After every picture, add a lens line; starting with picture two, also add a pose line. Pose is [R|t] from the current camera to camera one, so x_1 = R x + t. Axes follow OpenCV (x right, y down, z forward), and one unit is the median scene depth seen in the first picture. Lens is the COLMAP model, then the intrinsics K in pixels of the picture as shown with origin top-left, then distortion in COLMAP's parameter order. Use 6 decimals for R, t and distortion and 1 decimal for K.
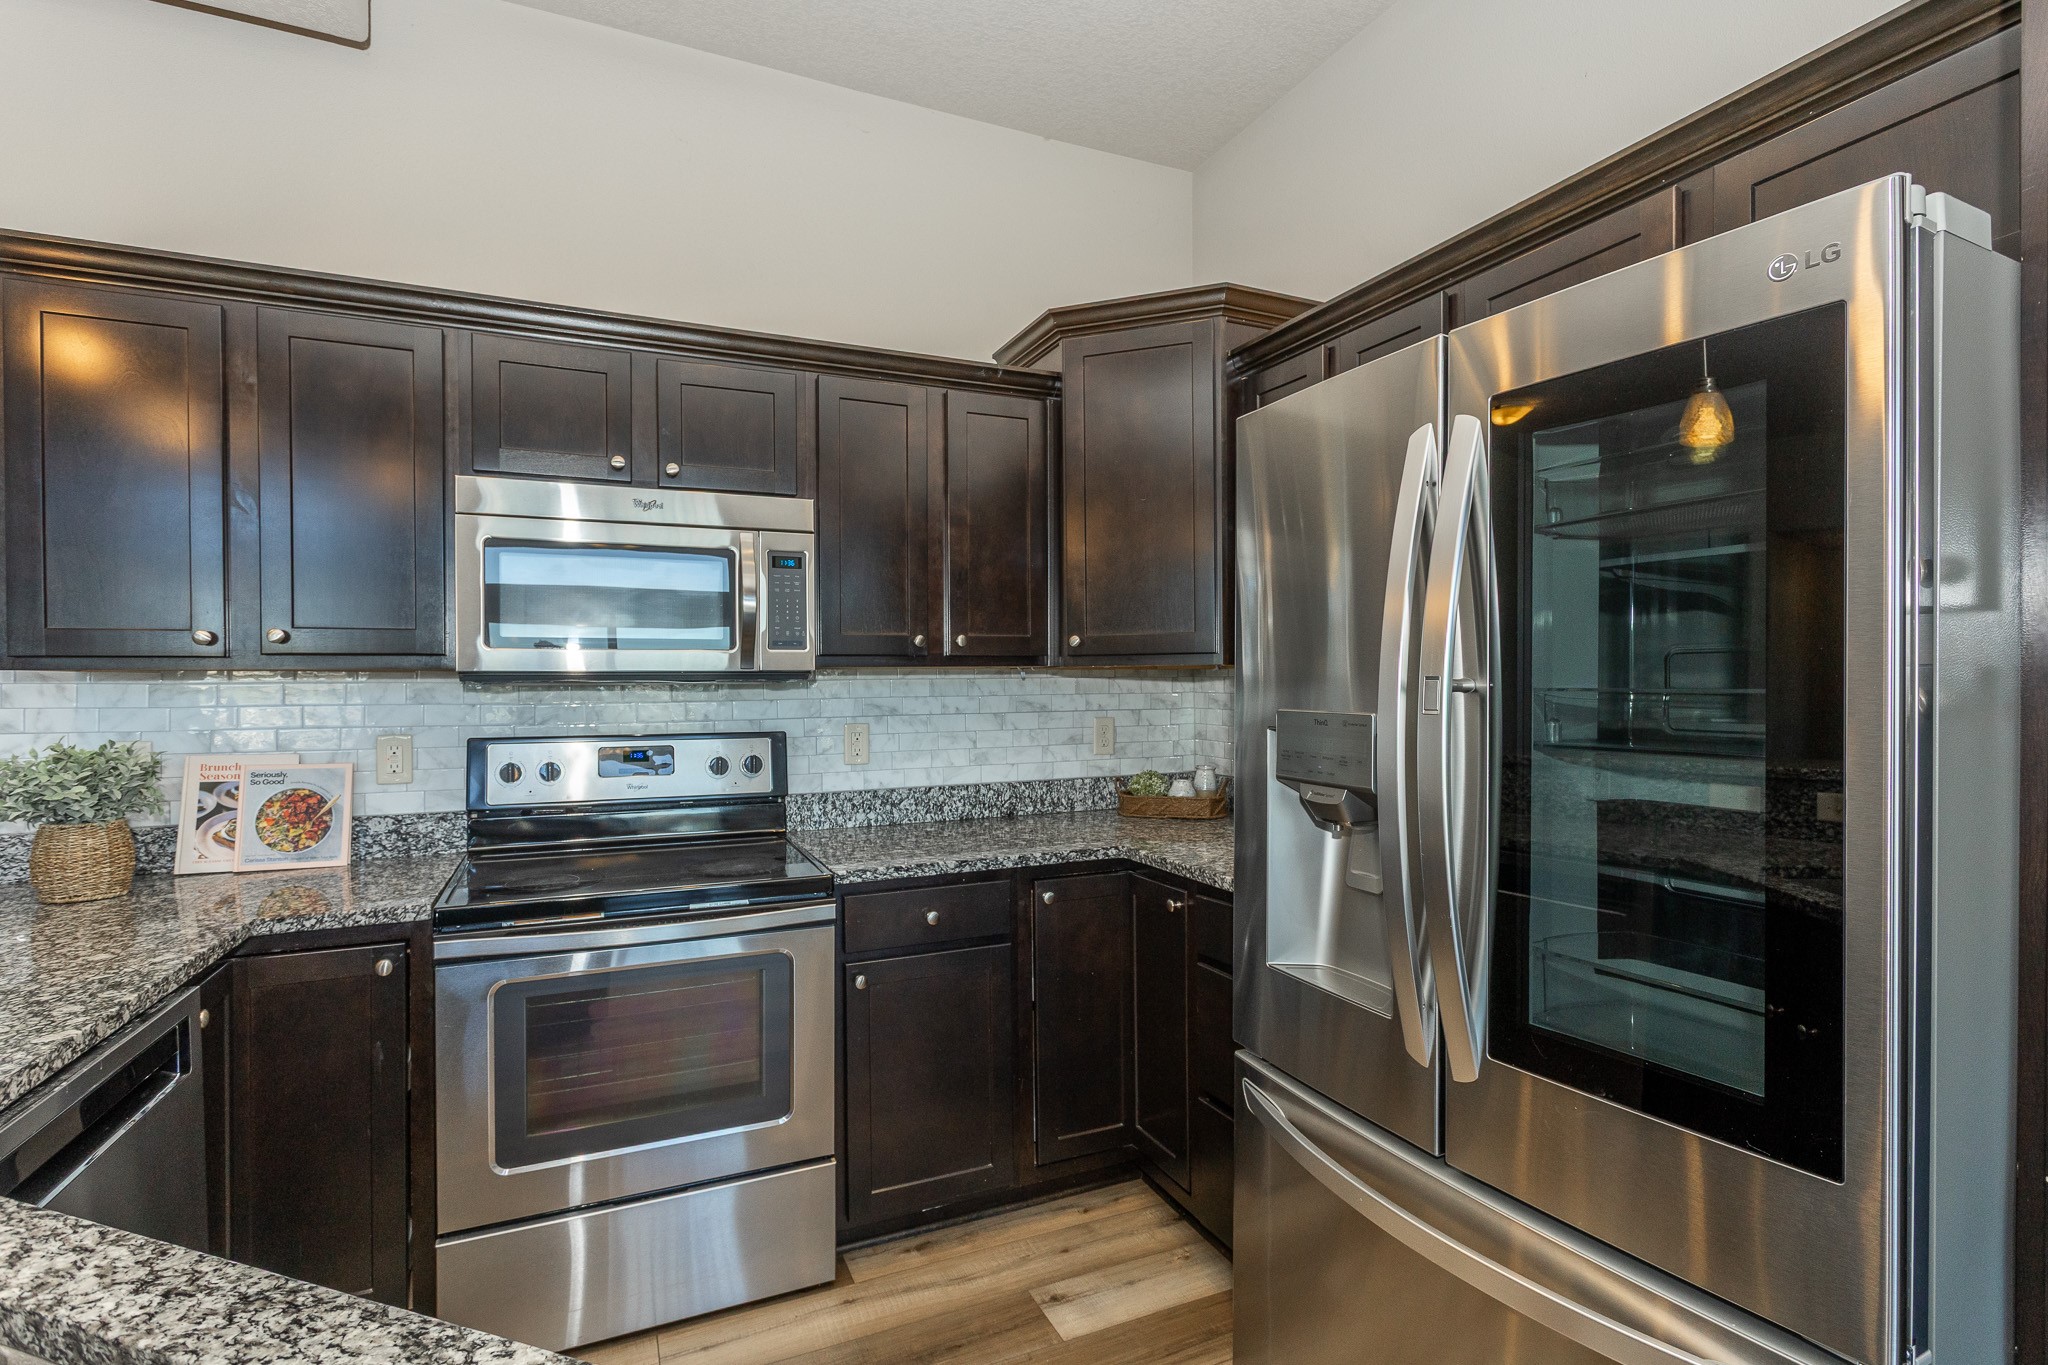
lens RADIAL K [[970.5, 0, 1021.8], [0, 970.5, 687.2], [0, 0, 1]] dist [0.001464, 0.000369]
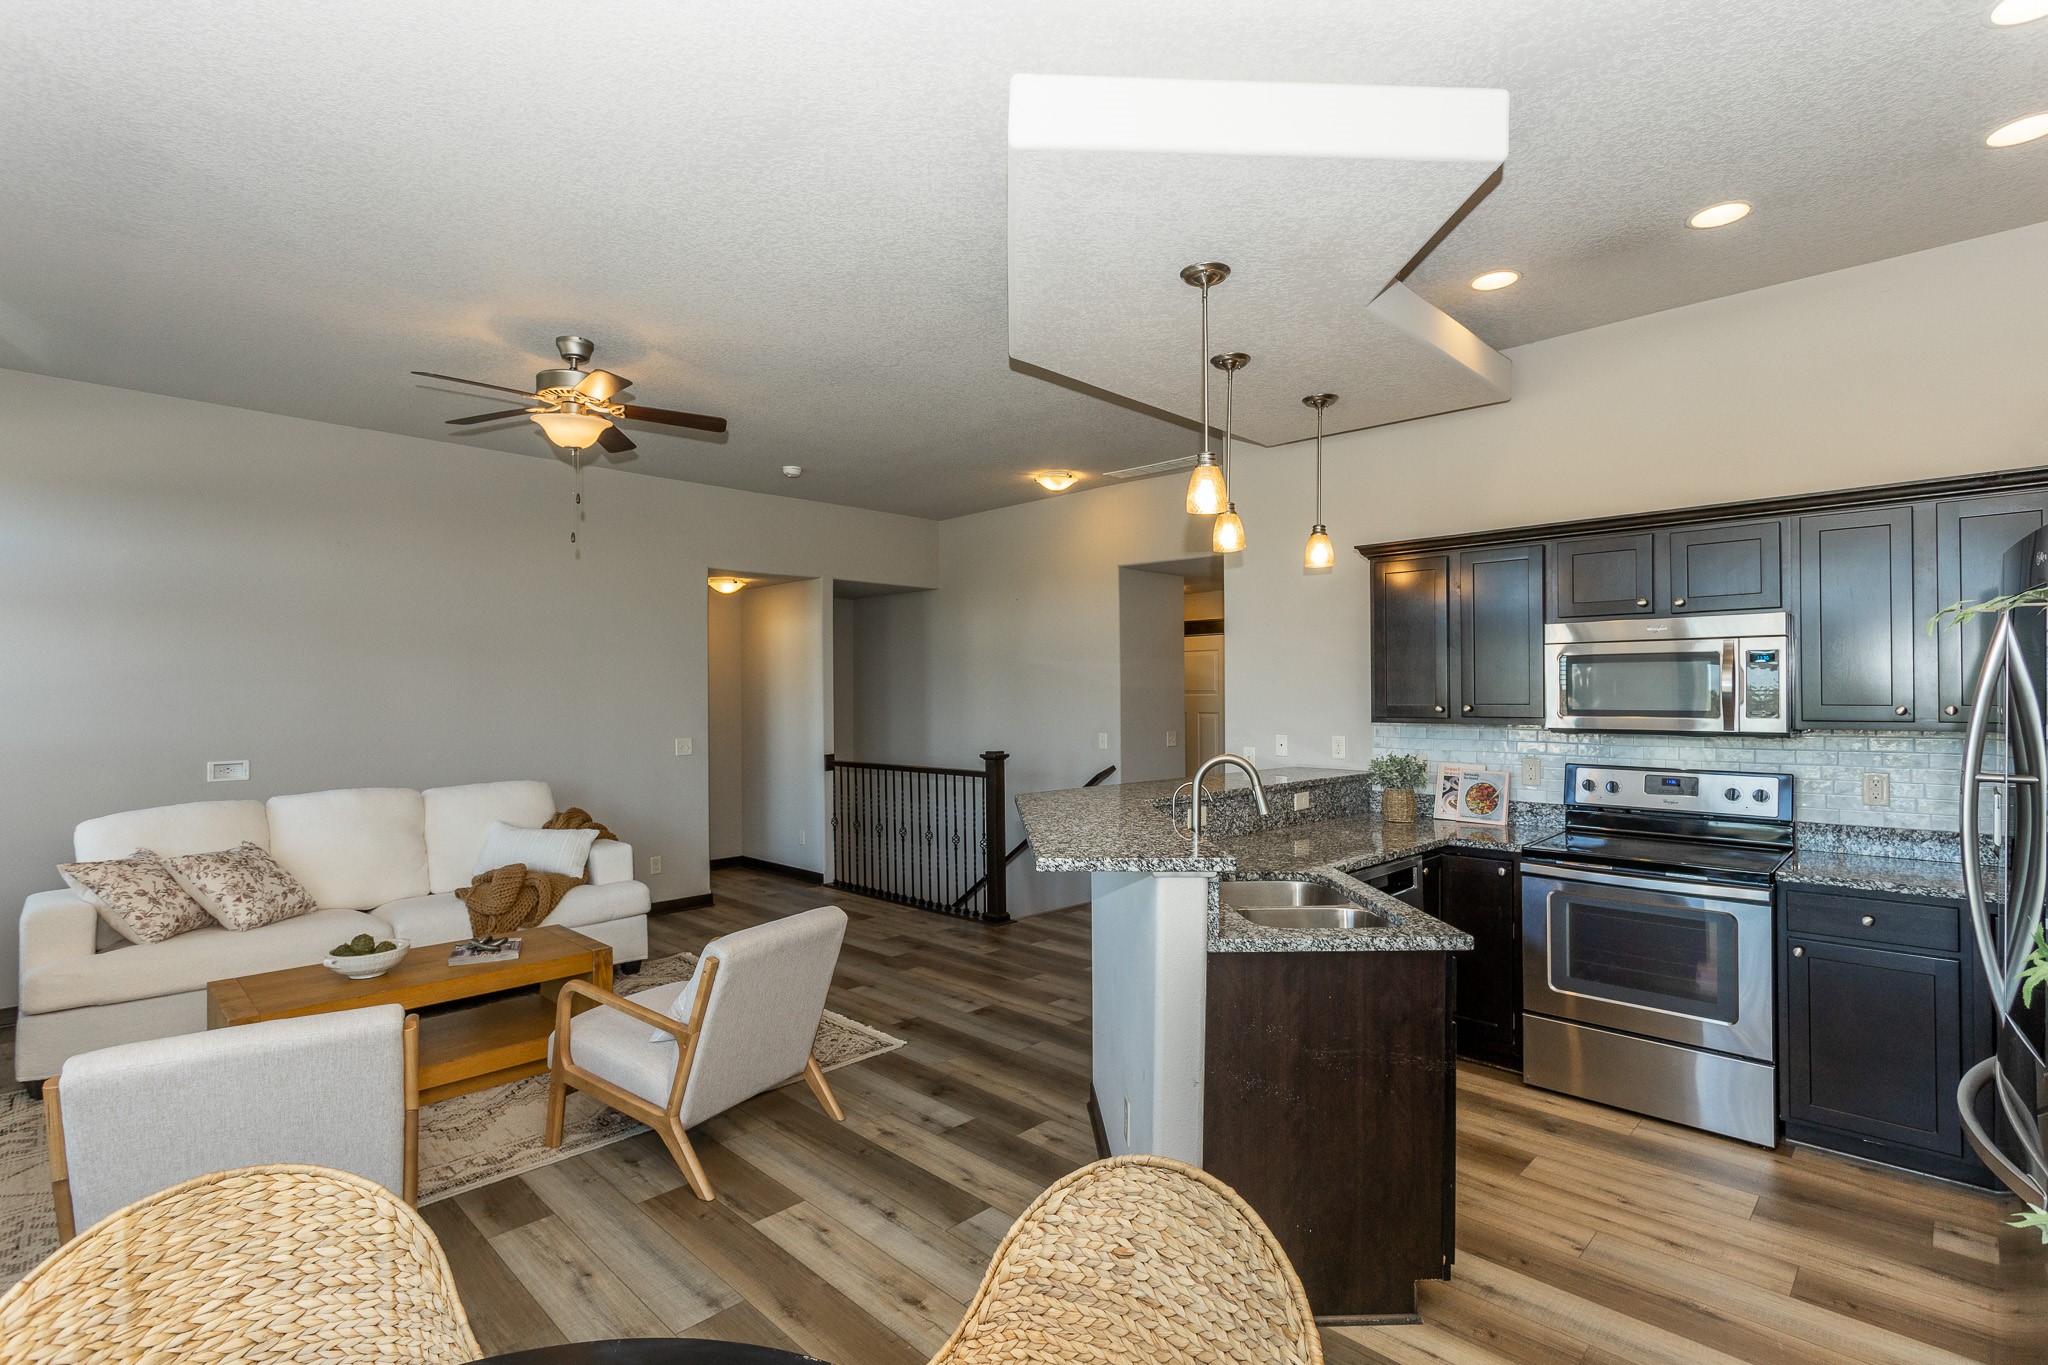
lens RADIAL K [[970.5, 0, 1024.7], [0, 970.5, 690.0], [0, 0, 1]] dist [0.001464, 0.000369]
pose [[0.371134, 0.000569, -0.928579, 0.722564], [-0.006677, 0.999976, -0.002056, -0.072210], [0.928555, 0.006964, 0.371129, -0.584232]]
